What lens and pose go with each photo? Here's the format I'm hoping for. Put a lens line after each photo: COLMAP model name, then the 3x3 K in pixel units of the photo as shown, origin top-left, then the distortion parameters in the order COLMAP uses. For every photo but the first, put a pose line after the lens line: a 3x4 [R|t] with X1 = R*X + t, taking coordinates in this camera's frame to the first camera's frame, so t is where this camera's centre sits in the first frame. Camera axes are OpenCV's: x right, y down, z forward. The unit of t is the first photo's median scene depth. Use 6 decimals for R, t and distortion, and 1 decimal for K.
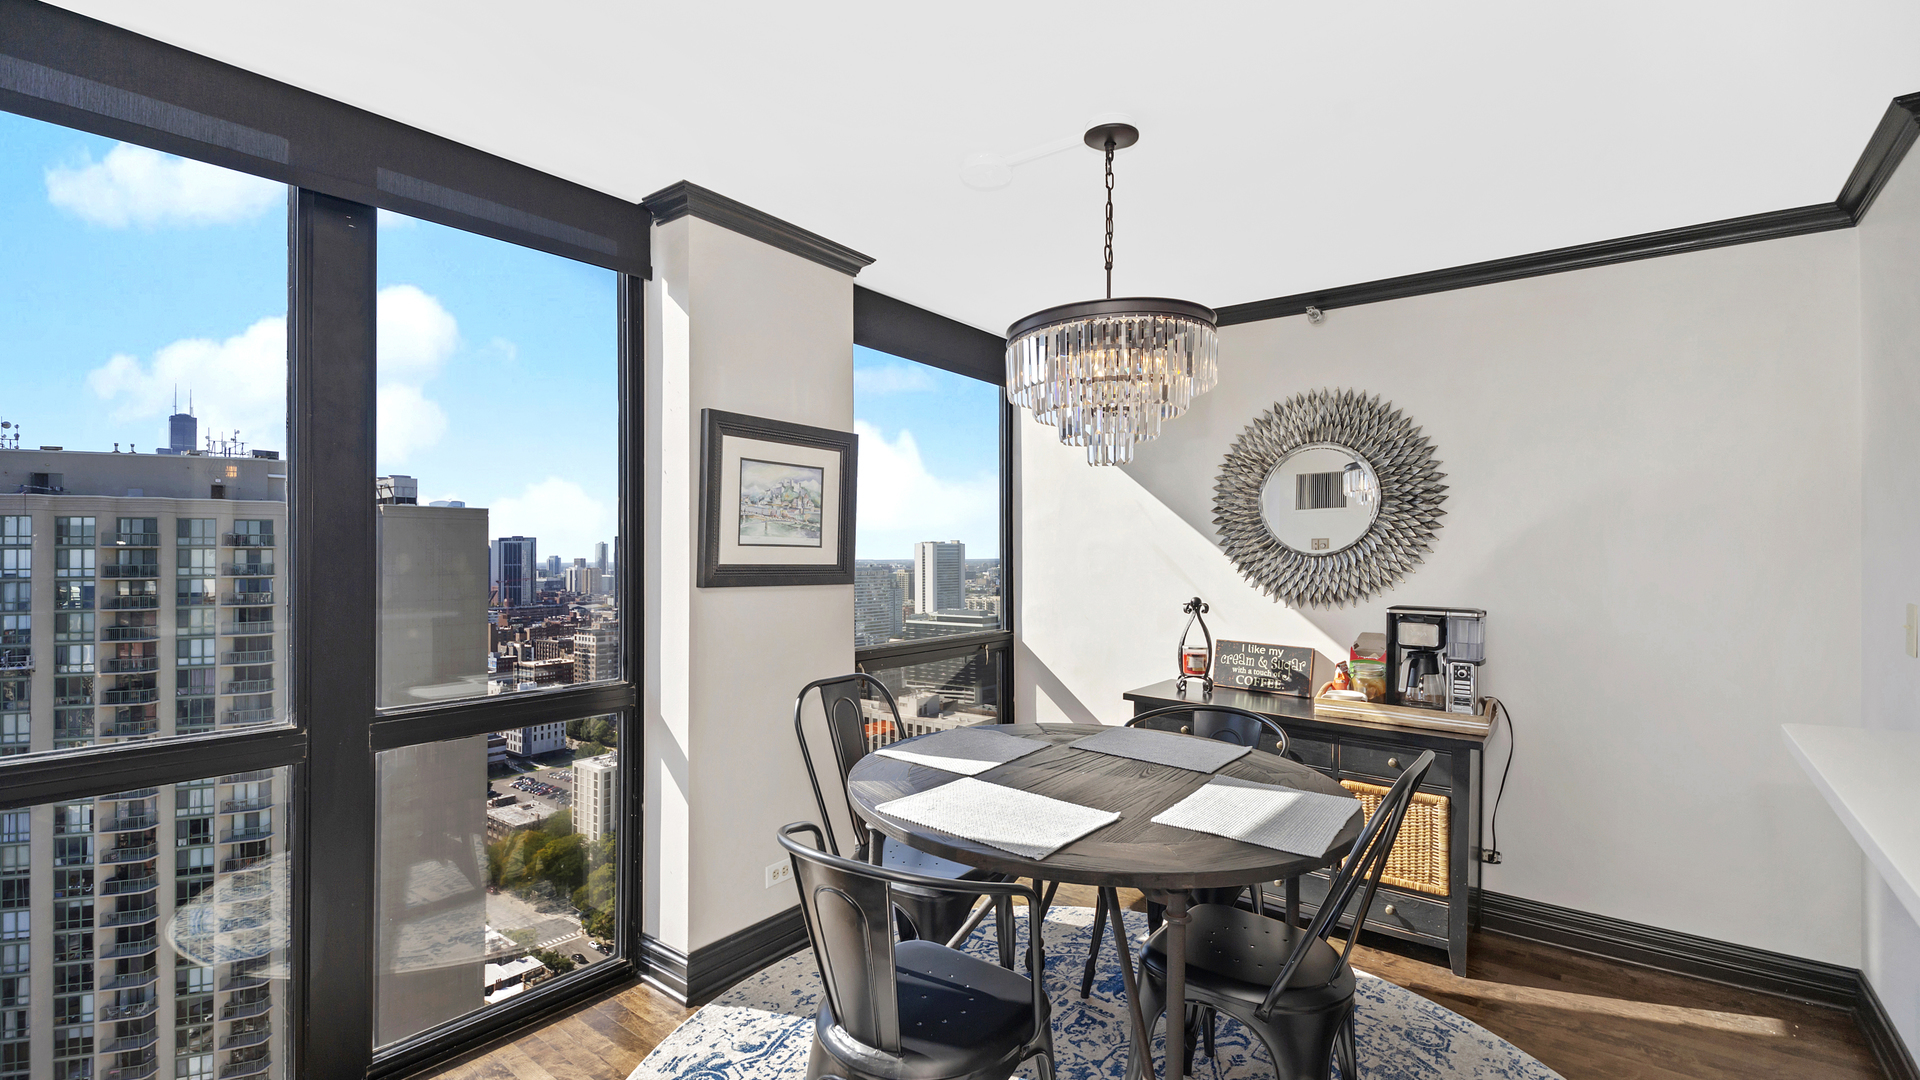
lens RADIAL K [[818.2, 0, 979.0], [0, 818.2, 552.6], [0, 0, 1]] dist [0.024959, -0.003112]
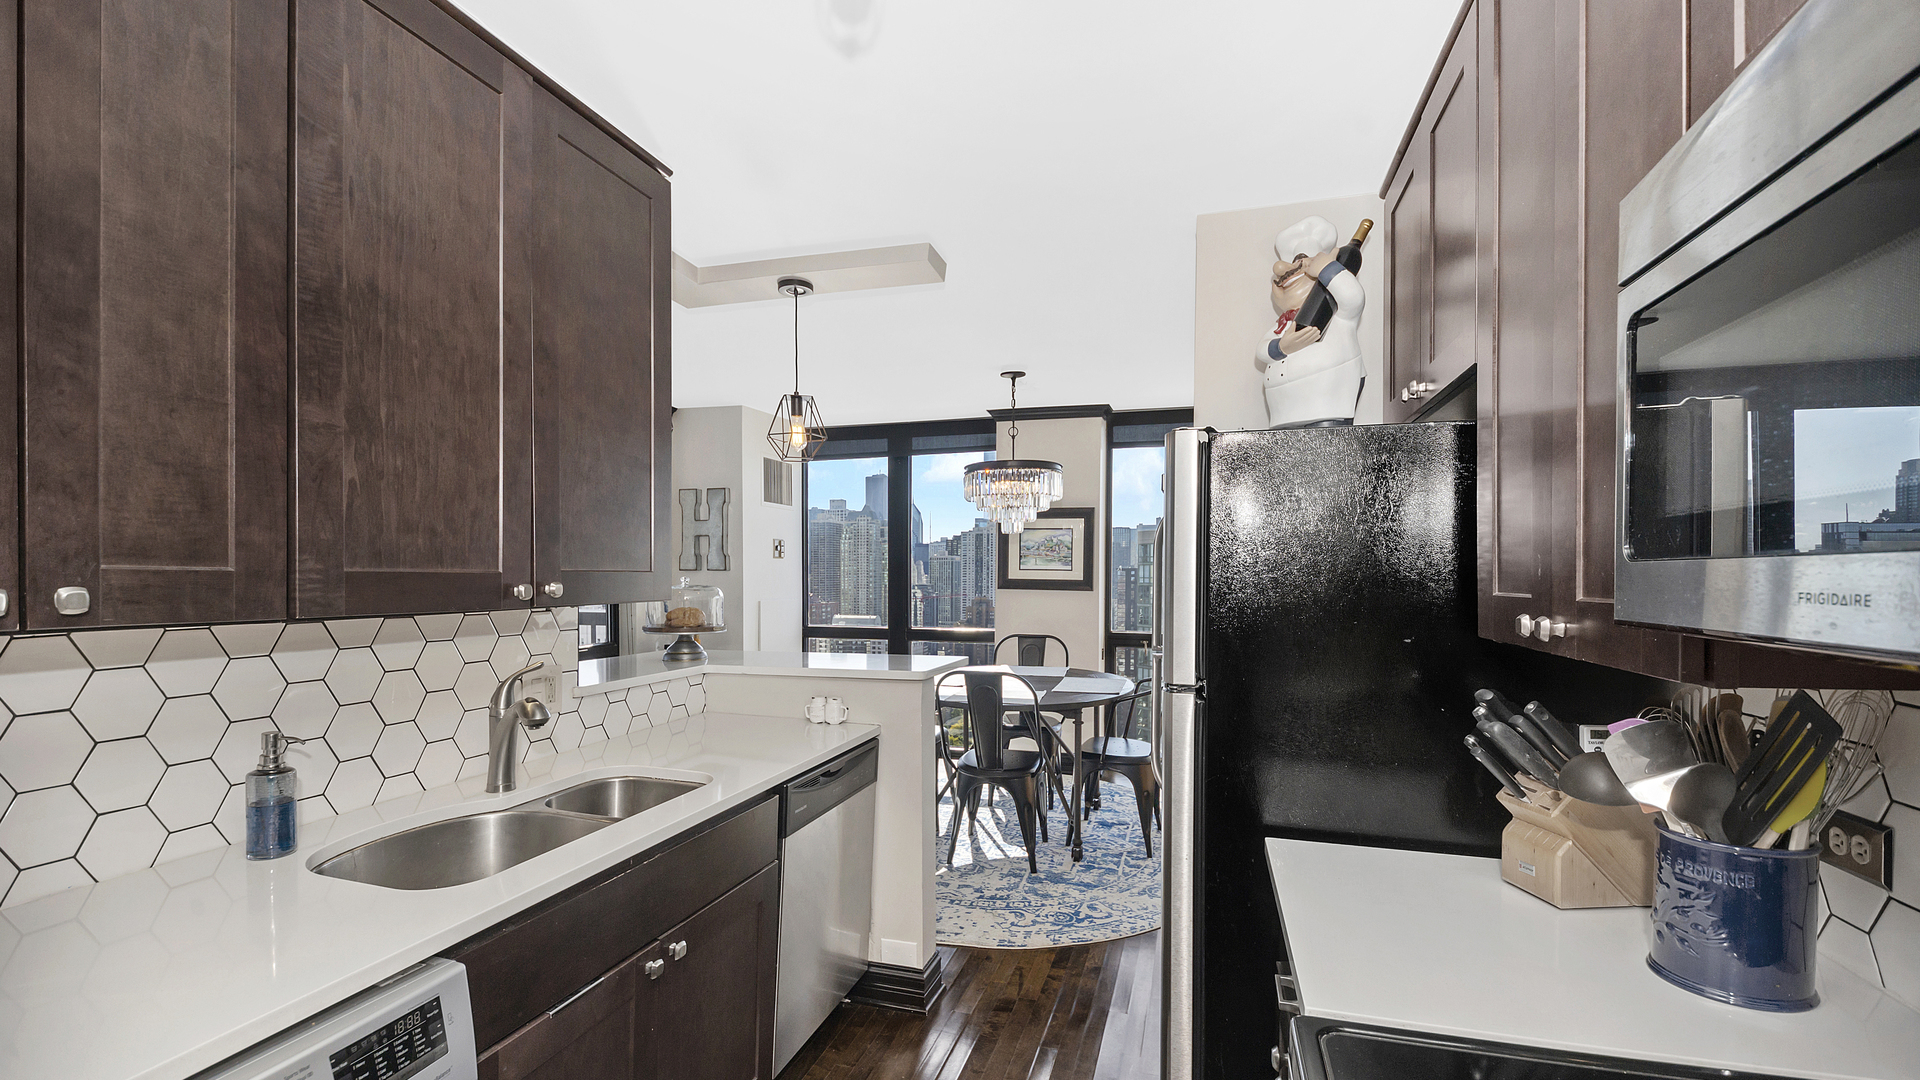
lens RADIAL K [[818.2, 0, 960.7], [0, 818.2, 575.1], [0, 0, 1]] dist [0.024959, -0.003112]
pose [[0.352284, 0.010880, -0.935830, 1.444603], [-0.000843, 0.999936, 0.011308, -0.017006], [0.935893, -0.003194, 0.352271, 0.108247]]
